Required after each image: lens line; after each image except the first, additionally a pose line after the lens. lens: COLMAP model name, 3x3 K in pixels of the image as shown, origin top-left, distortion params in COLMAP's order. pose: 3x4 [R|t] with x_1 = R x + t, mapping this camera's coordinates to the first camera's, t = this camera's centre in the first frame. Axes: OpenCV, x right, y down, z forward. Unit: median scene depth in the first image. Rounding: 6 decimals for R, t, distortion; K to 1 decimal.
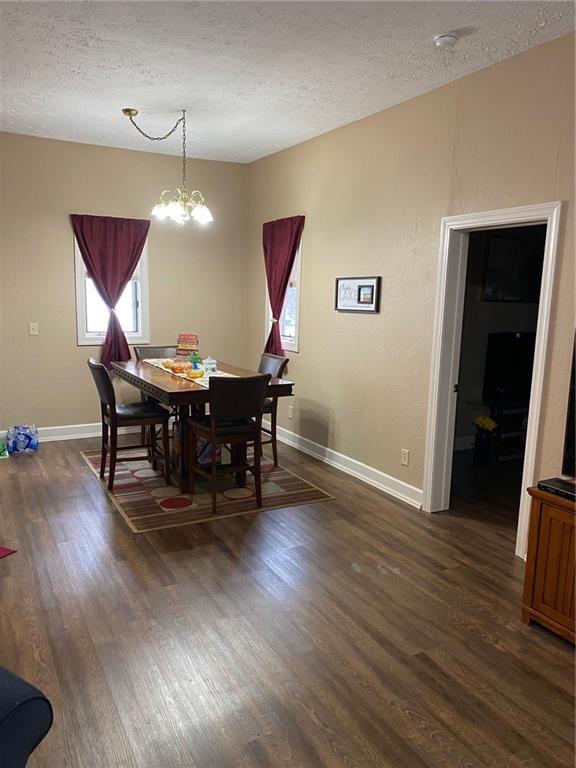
lens RADIAL K [[582.7, 0, 288.0], [0, 582.7, 385.9], [0, 0, 1]] dist [-0.007470, -0.019777]
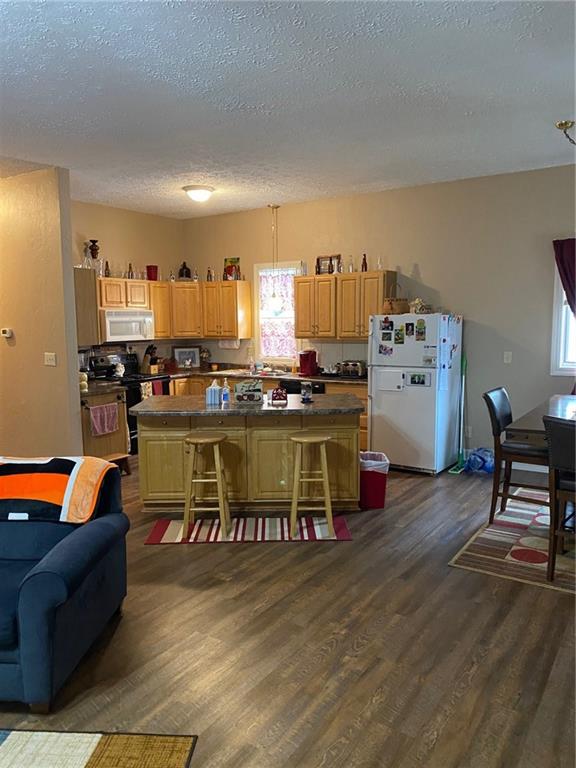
lens RADIAL K [[582.7, 0, 288.8], [0, 582.7, 383.6], [0, 0, 1]] dist [-0.007470, -0.019777]
pose [[0.466859, 0.076753, -0.880995, 0.371902], [-0.126050, 0.991830, 0.019612, -0.027679], [0.875302, 0.101893, 0.472719, 0.226049]]
